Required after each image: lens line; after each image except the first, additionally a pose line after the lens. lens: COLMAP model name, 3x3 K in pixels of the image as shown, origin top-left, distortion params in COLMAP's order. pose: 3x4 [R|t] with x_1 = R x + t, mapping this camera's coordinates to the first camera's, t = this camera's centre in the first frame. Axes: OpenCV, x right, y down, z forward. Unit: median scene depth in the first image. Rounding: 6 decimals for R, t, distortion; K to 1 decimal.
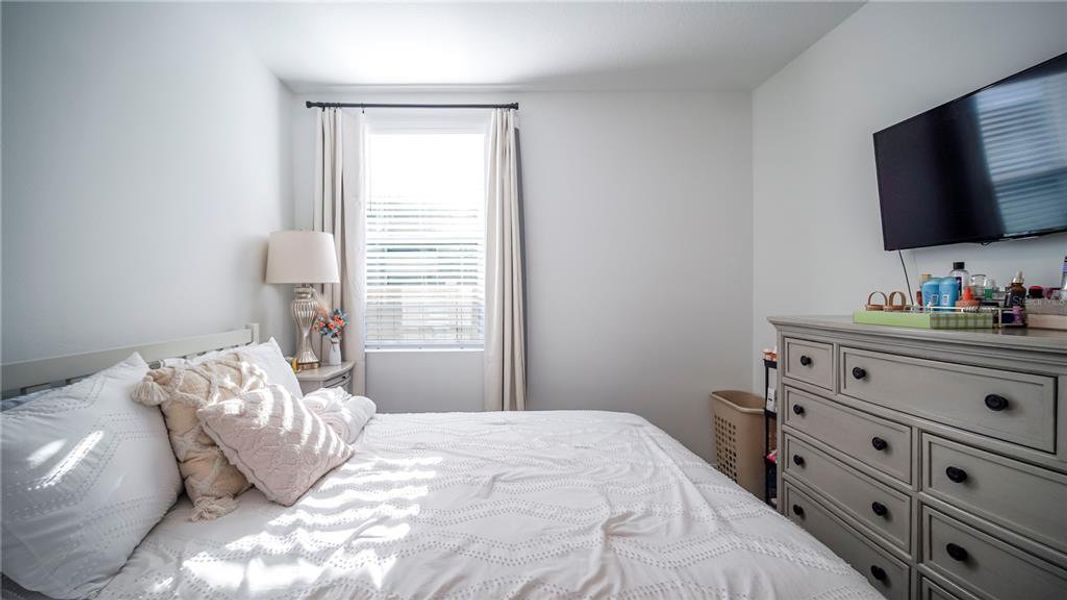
lens RADIAL K [[450.9, 0, 526.2], [0, 450.9, 300.2], [0, 0, 1]] dist [0.002068, -0.002318]
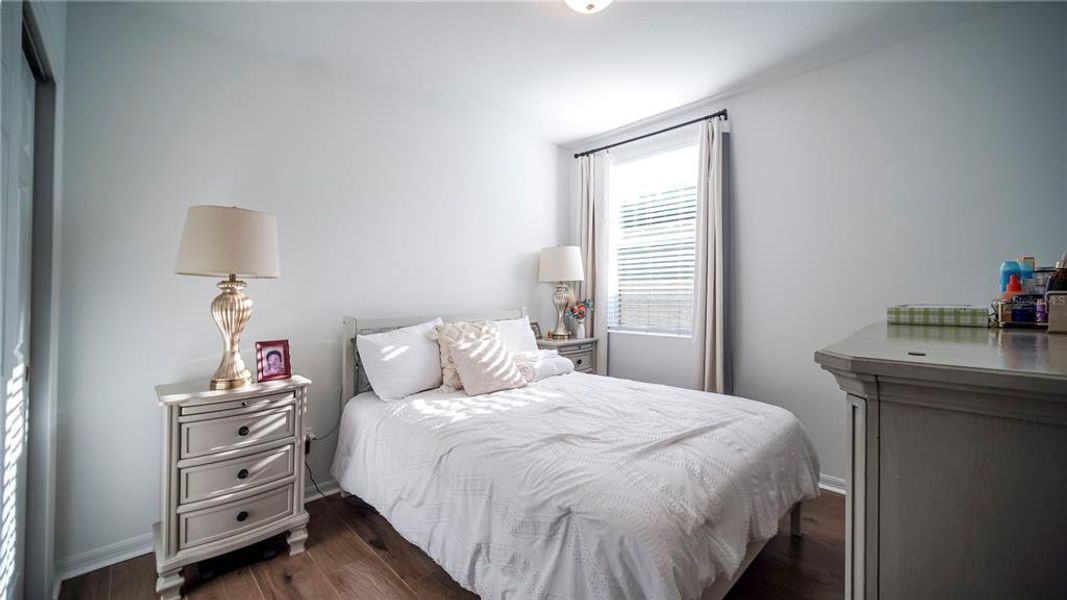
lens RADIAL K [[433.5, 0, 535.8], [0, 433.5, 296.1], [0, 0, 1]] dist [-0.000778, 0.001522]
pose [[0.689582, 0.004942, -0.724190, 0.665018], [0.000167, 0.999976, 0.006983, 0.001186], [0.724207, -0.004936, 0.689565, -0.064443]]
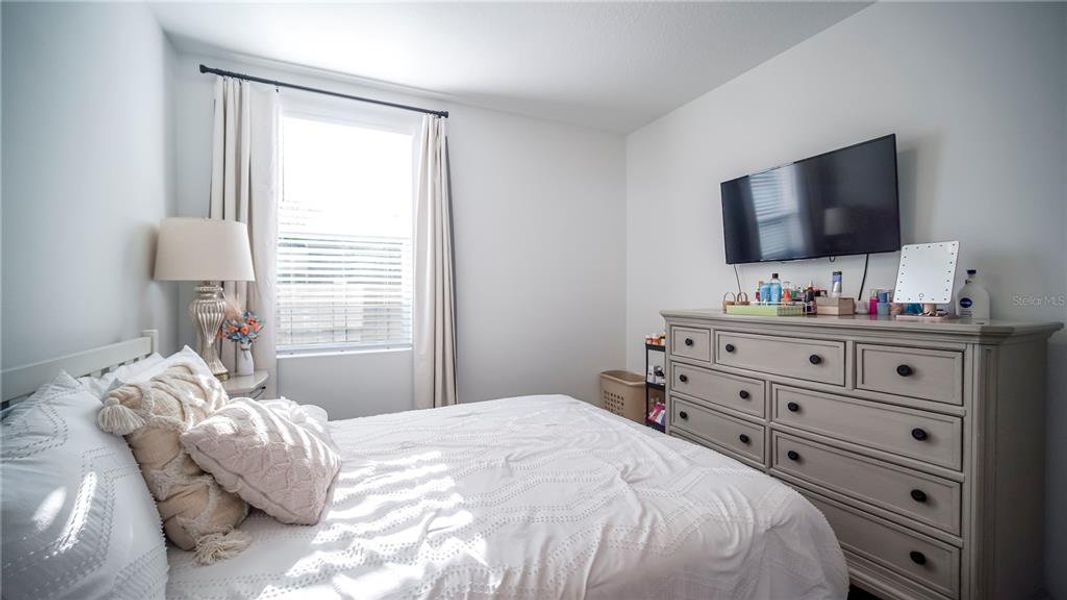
lens RADIAL K [[433.5, 0, 532.3], [0, 433.5, 298.2], [0, 0, 1]] dist [-0.000778, 0.001522]
pose [[0.902818, -0.003813, 0.430005, -0.419935], [0.005262, 0.999984, -0.002181, 0.000182], [-0.429990, 0.004232, 0.902824, 0.007501]]
